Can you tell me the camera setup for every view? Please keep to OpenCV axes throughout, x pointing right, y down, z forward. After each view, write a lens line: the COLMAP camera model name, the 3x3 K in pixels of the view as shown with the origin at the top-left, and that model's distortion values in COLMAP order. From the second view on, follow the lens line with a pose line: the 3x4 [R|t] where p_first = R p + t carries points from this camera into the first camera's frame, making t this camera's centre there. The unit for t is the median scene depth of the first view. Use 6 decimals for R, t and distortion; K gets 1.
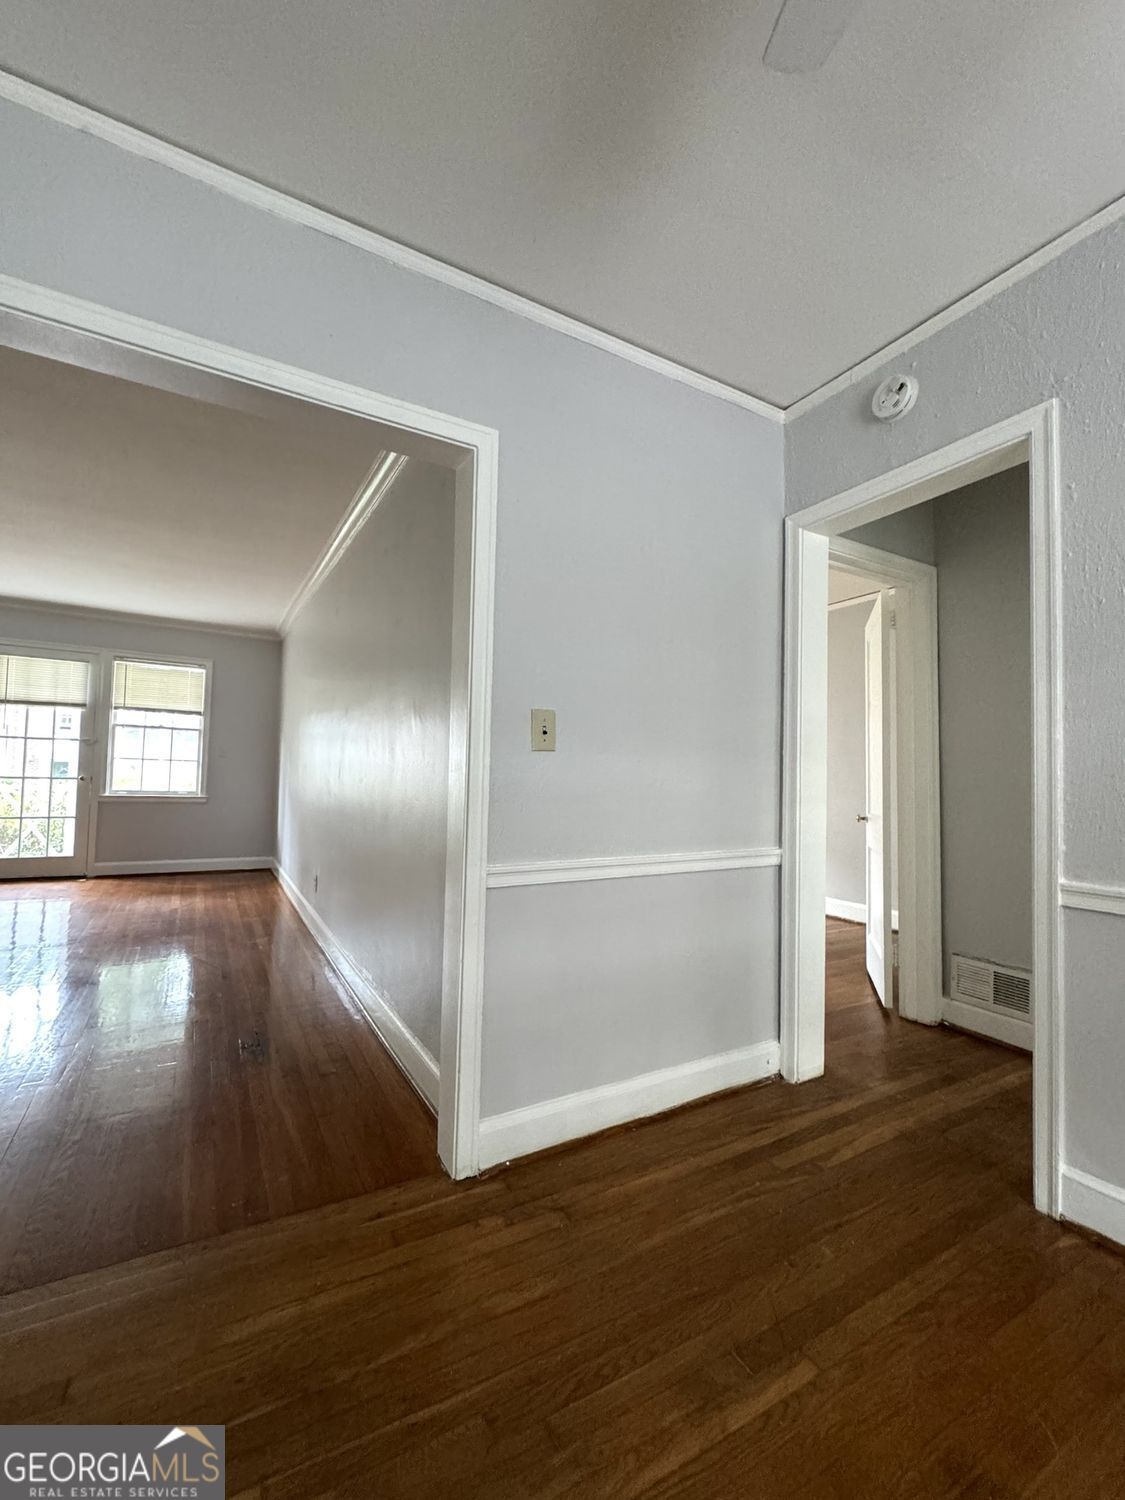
lens RADIAL K [[583.3, 0, 517.3], [0, 583.3, 749.3], [0, 0, 1]] dist [0.002291, -0.001506]
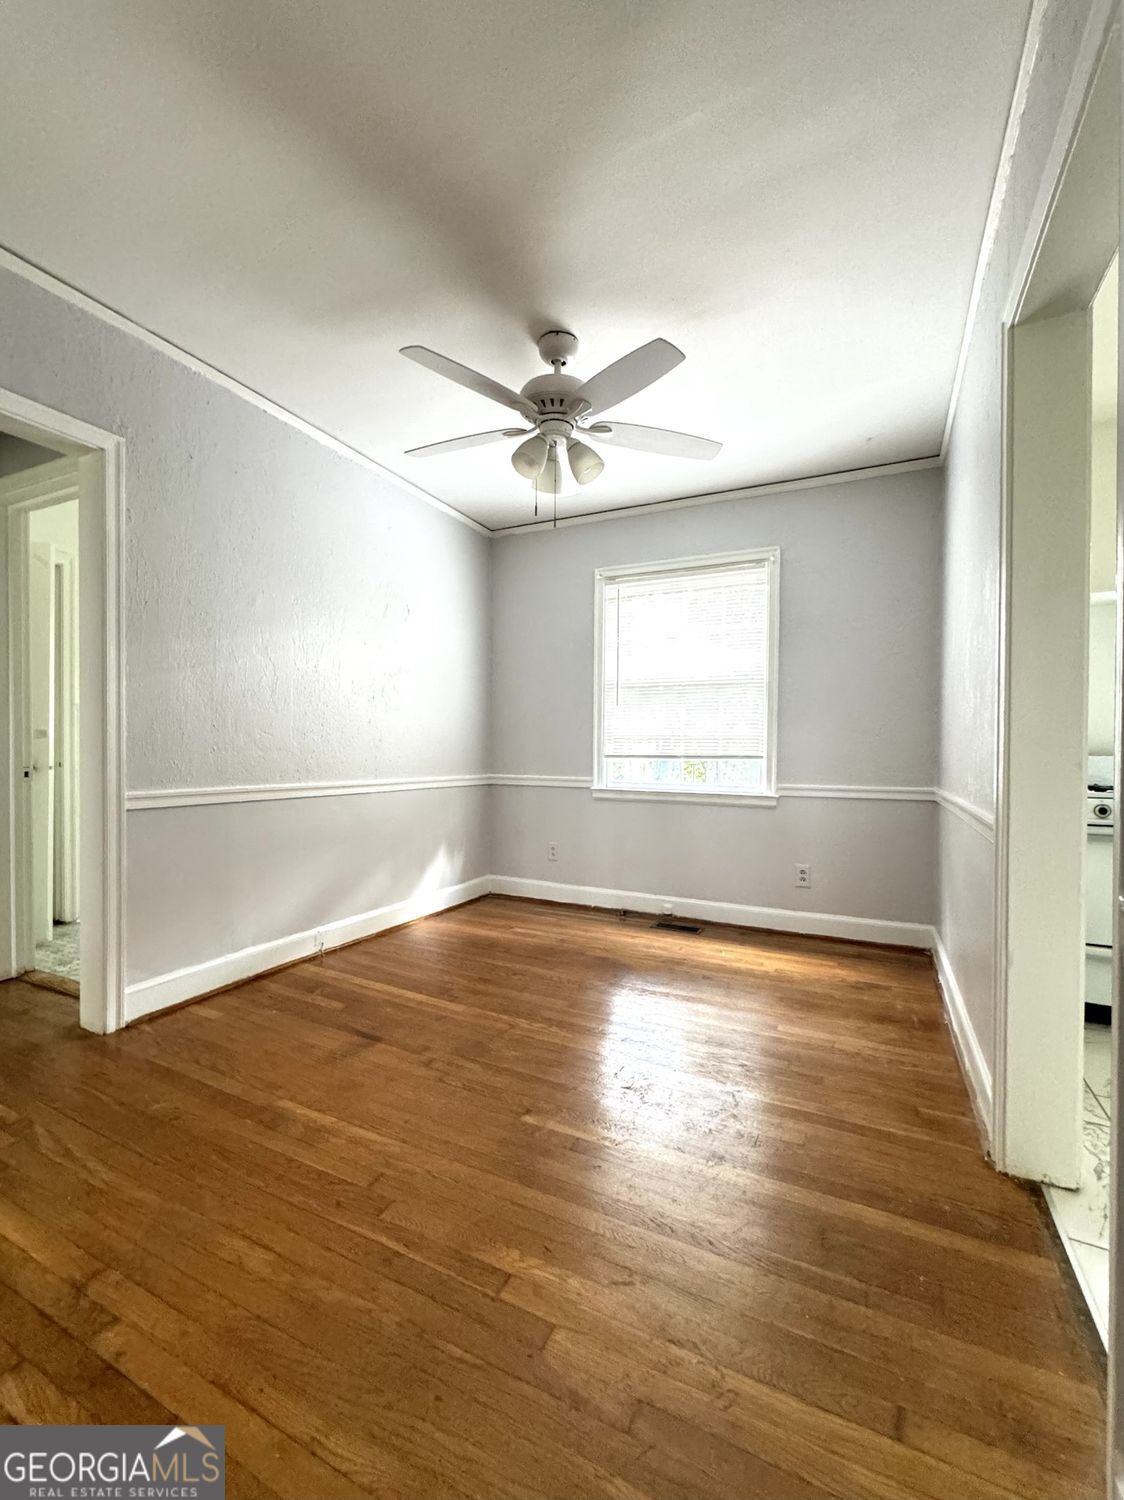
lens RADIAL K [[583.3, 0, 573.4], [0, 583.3, 754.8], [0, 0, 1]] dist [0.002291, -0.001506]
pose [[-0.557196, -0.024916, 0.830007, -1.040399], [-0.056014, 0.998401, -0.007632, 0.103994], [-0.828489, -0.050745, -0.557701, 1.112036]]
